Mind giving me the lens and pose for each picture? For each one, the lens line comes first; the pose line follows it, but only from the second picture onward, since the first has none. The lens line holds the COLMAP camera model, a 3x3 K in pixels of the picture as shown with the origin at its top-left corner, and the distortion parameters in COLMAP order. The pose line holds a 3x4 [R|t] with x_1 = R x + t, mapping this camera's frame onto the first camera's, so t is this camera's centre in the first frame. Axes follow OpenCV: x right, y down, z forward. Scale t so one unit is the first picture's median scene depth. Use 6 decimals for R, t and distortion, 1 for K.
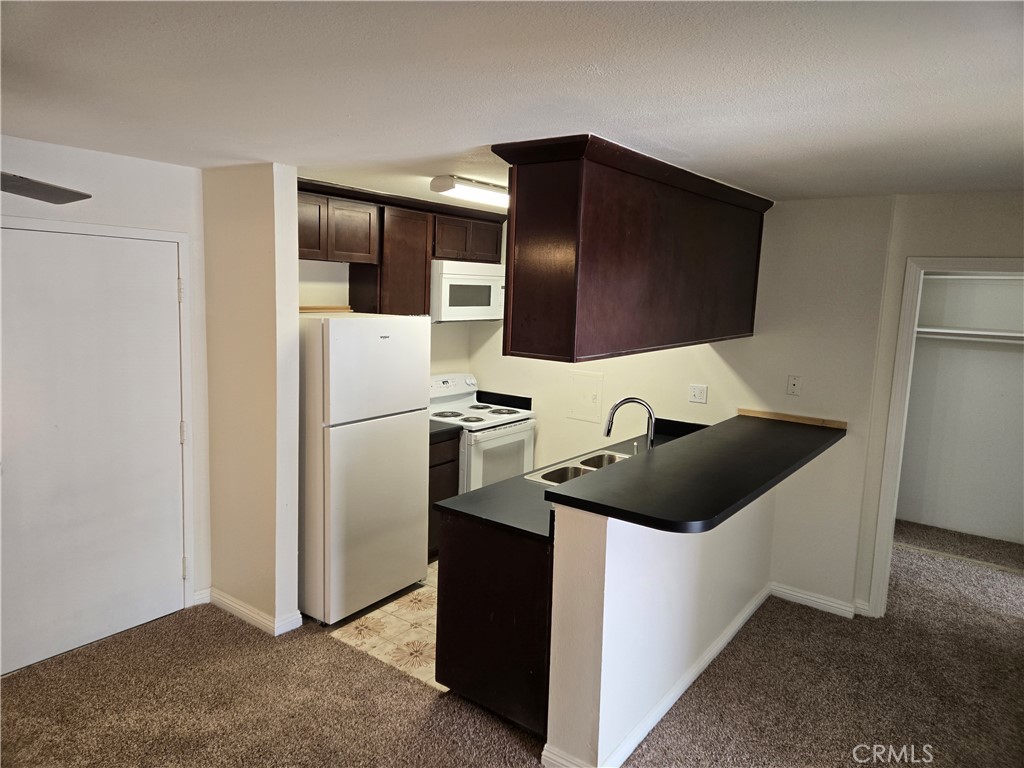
lens RADIAL K [[682.9, 0, 499.3], [0, 682.9, 372.6], [0, 0, 1]] dist [0.084866, -0.069874]
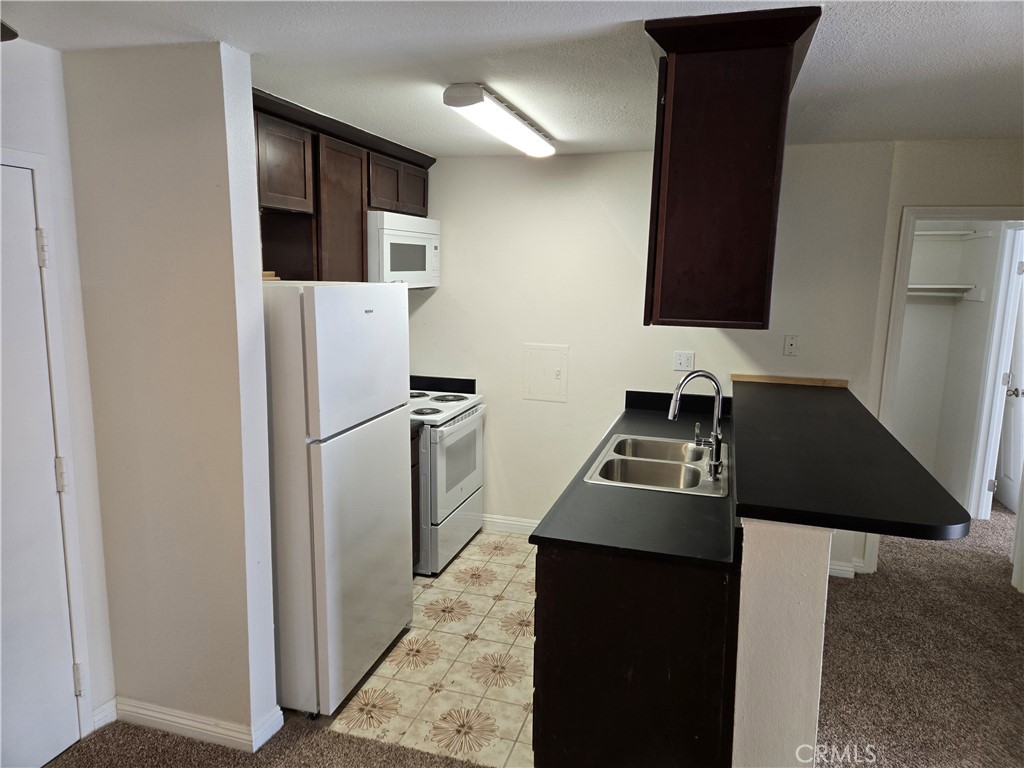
lens RADIAL K [[684.2, 0, 508.3], [0, 684.2, 377.0], [0, 0, 1]] dist [0.088758, -0.077882]
pose [[0.939870, -0.073142, 0.333609, -0.274533], [0.058332, 0.996824, 0.054213, -0.013265], [-0.336514, -0.031493, 0.941152, 0.258541]]
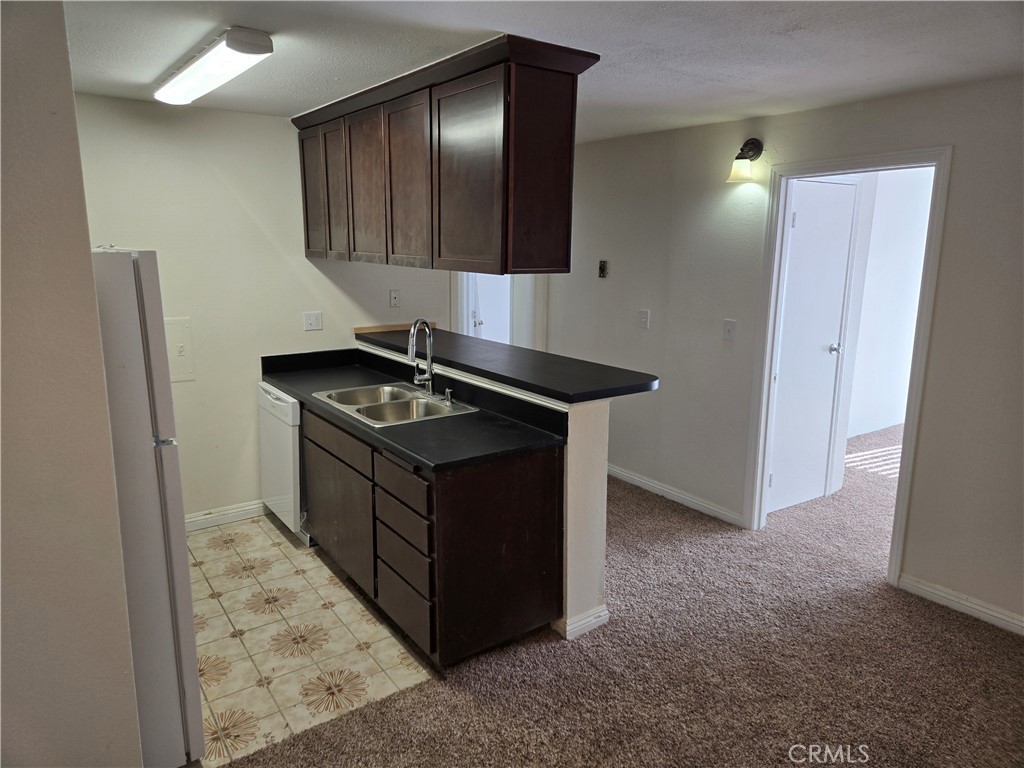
lens RADIAL K [[684.2, 0, 508.3], [0, 684.2, 377.0], [0, 0, 1]] dist [0.088758, -0.077882]
pose [[0.300507, -0.212375, 0.929835, -0.643652], [0.123120, 0.975376, 0.182986, -0.042596], [-0.945800, 0.059493, 0.319255, 0.506521]]
